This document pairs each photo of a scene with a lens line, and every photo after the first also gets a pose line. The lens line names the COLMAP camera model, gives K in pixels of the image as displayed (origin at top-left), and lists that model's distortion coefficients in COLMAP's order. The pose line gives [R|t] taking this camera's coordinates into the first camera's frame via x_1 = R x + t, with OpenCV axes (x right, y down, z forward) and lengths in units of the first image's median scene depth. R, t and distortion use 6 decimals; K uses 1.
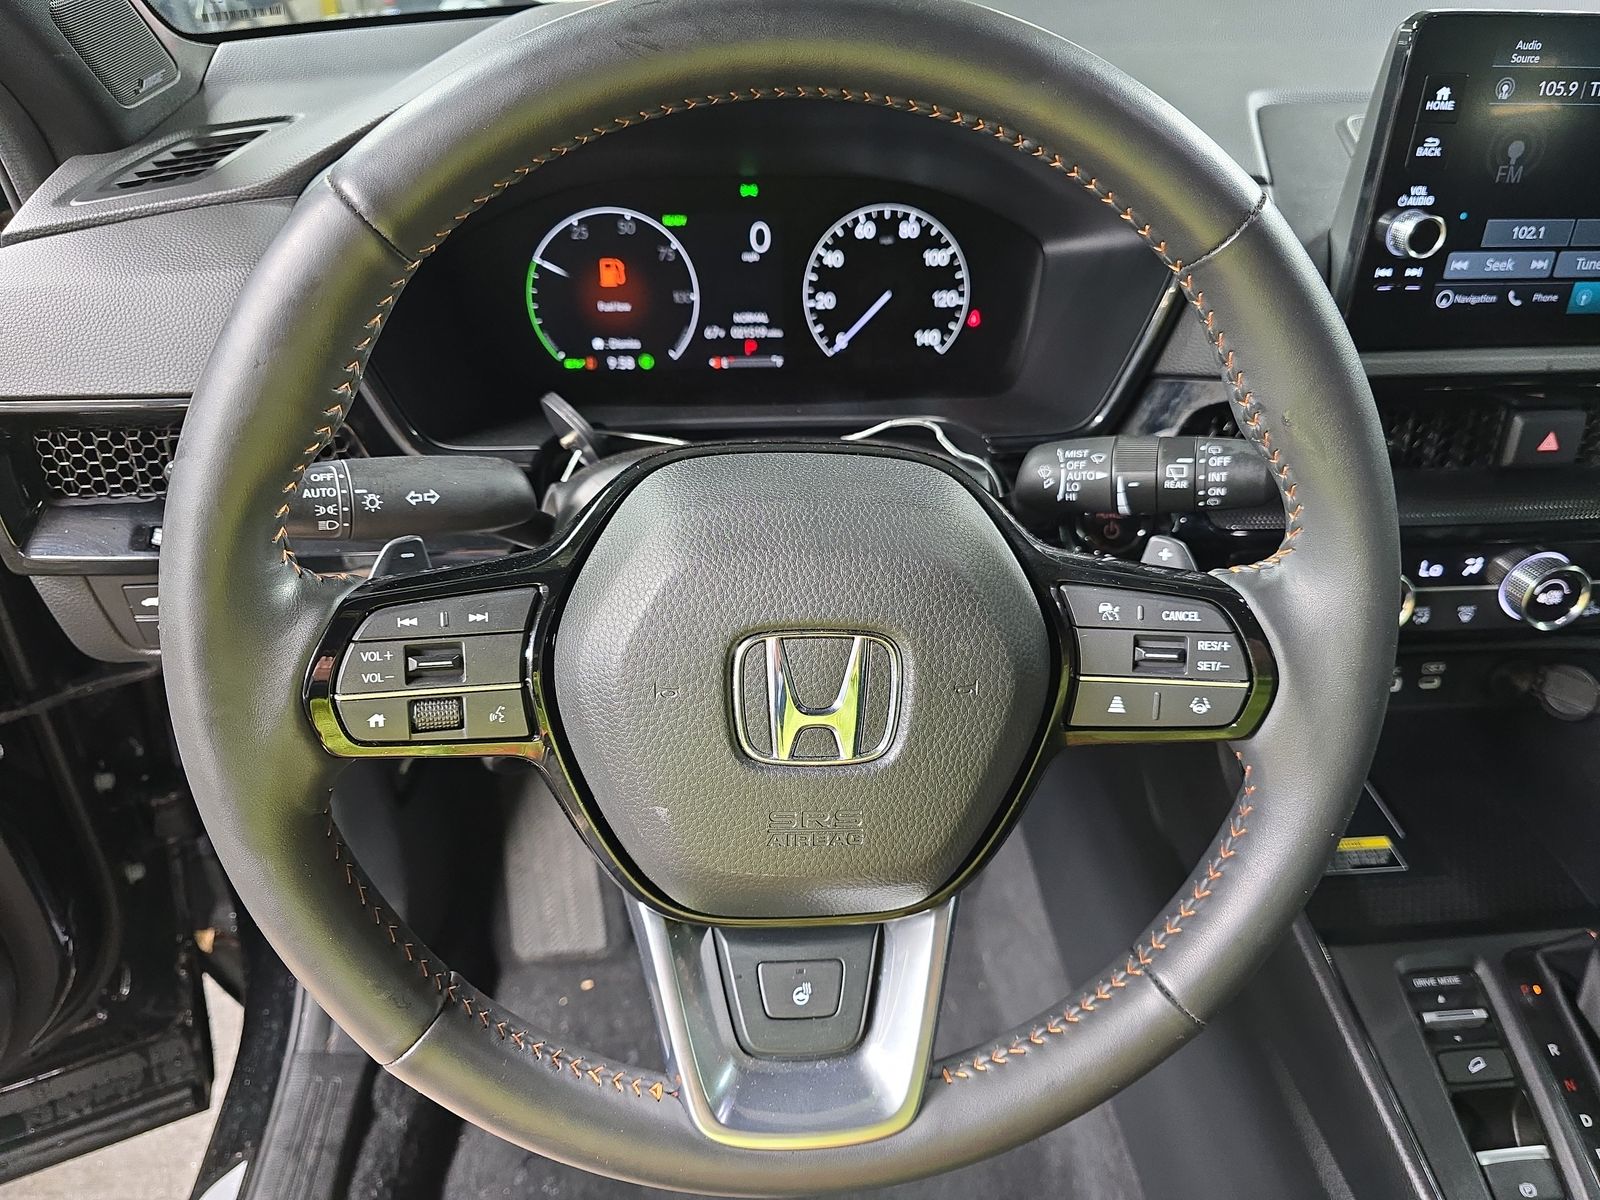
lens RADIAL K [[1092.9, 0, 809.1], [0, 1092.9, 593.1], [0, 0, 1]] dist [0.002997, -0.025469]
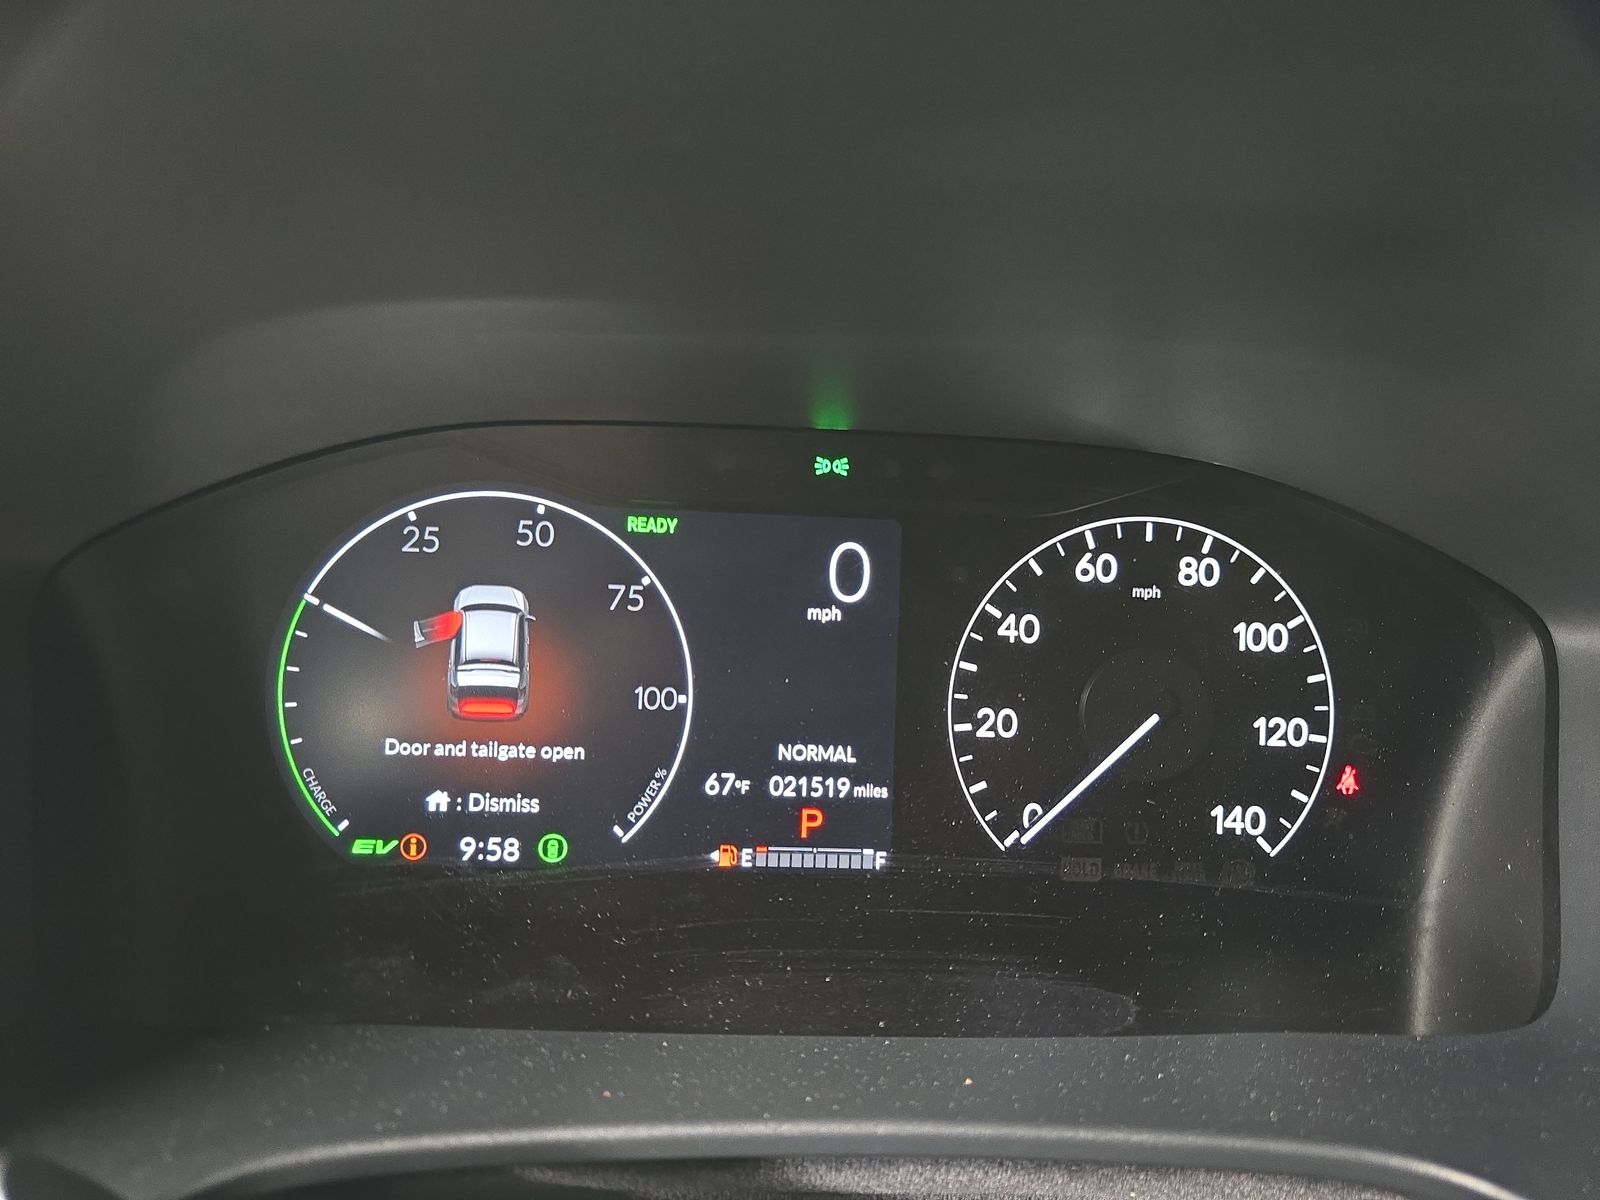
lens RADIAL K [[1092.9, 0, 836.7], [0, 1092.9, 593.4], [0, 0, 1]] dist [0.002997, -0.025469]
pose [[0.998000, 0.047318, -0.041907, -0.031319], [-0.057869, 0.950686, -0.304707, -0.185188], [0.025422, 0.306523, 0.951524, 0.590472]]
